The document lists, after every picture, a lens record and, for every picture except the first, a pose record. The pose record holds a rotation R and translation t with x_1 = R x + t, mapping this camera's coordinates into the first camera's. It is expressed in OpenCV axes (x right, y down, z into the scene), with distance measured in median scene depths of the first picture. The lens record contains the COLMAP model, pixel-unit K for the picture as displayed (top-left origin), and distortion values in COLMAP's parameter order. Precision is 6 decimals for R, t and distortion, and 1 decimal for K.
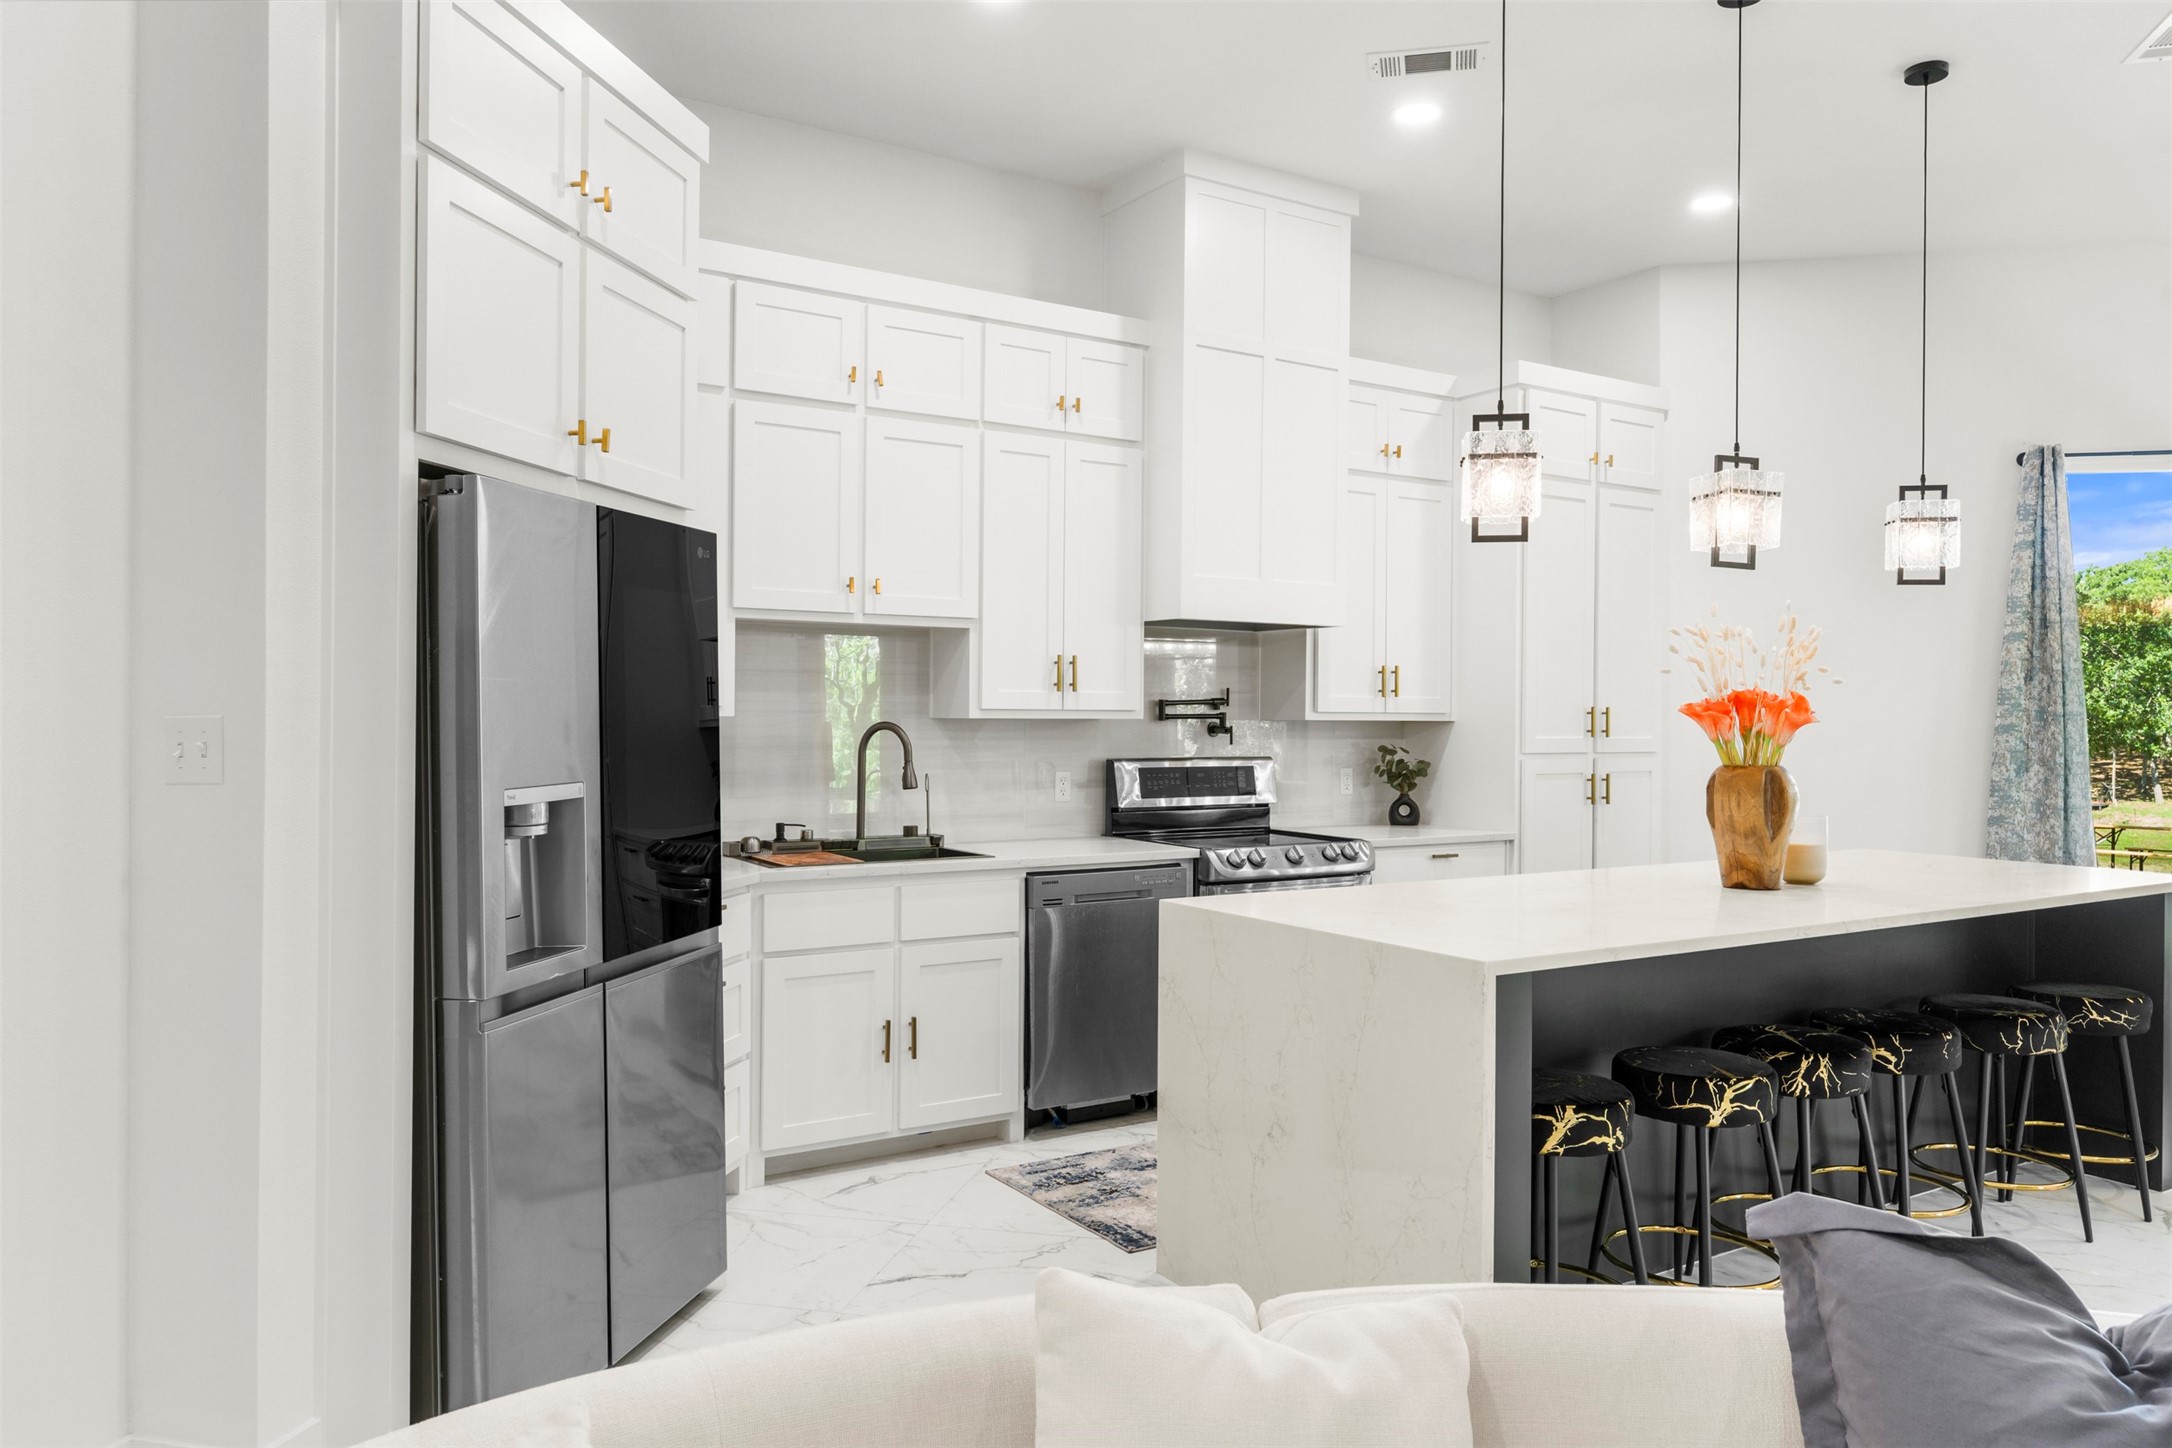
lens RADIAL K [[1465.8, 0, 1080.1], [0, 1465.8, 719.4], [0, 0, 1]] dist [-0.003787, 0.004764]
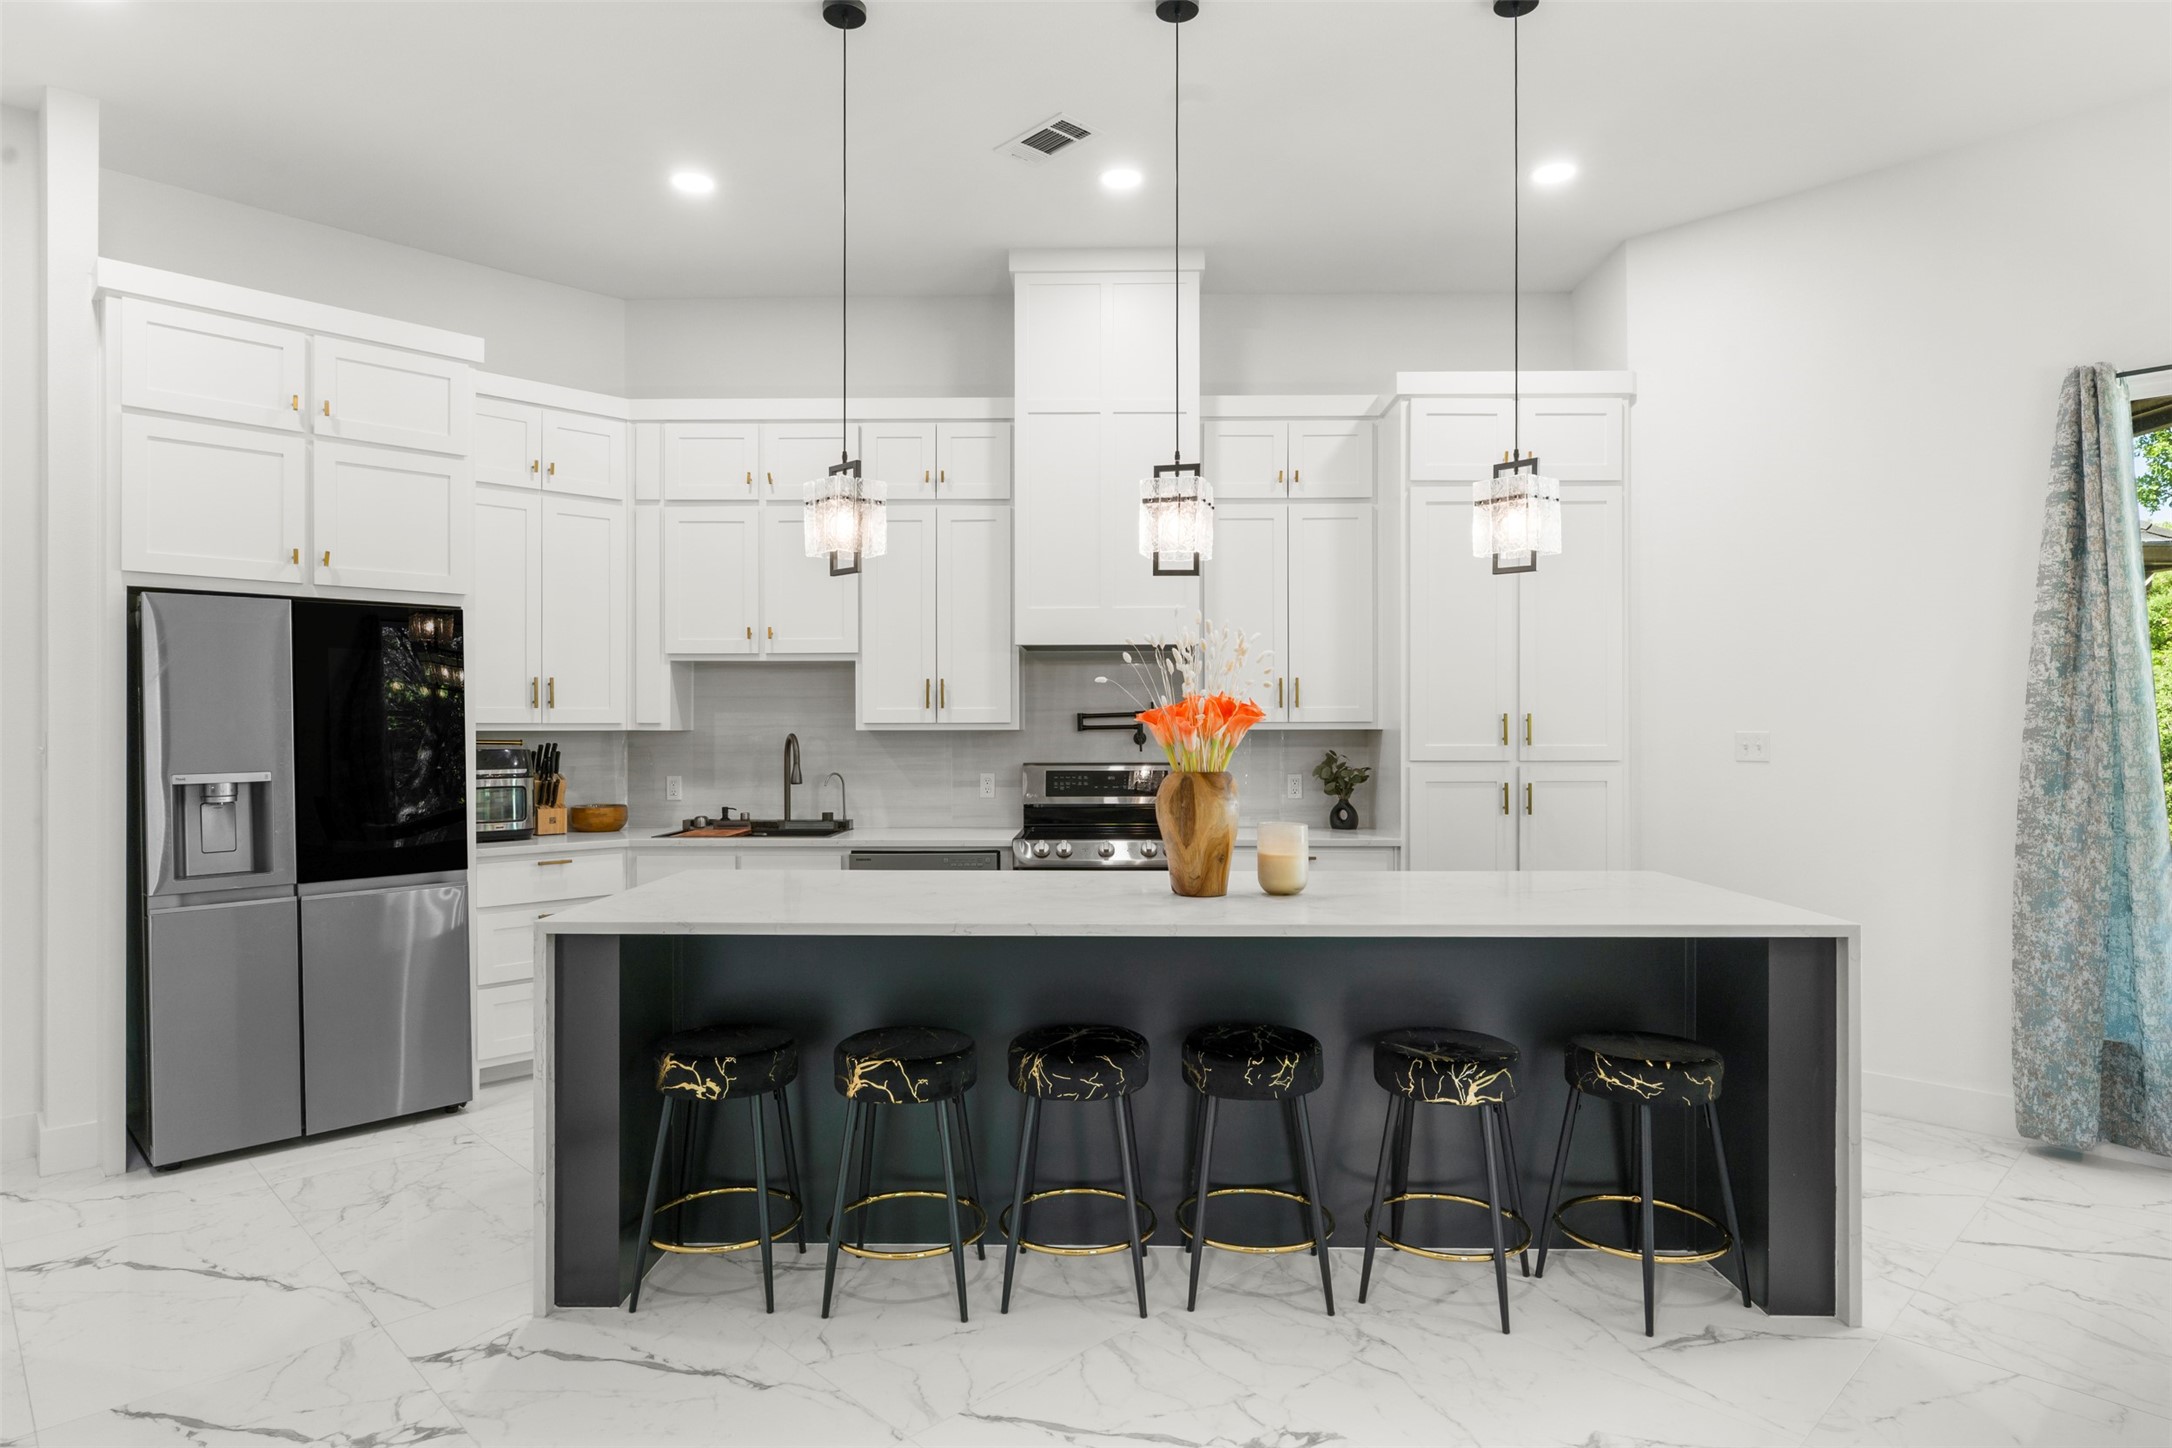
lens RADIAL K [[1216.0, 0, 1078.1], [0, 1216.0, 728.2], [0, 0, 1]] dist [-0.001886, -0.001218]
pose [[0.837350, -0.008676, -0.546599, 0.673657], [0.006253, 0.999961, -0.006293, 0.005321], [0.546632, 0.001852, 0.837371, 0.208815]]
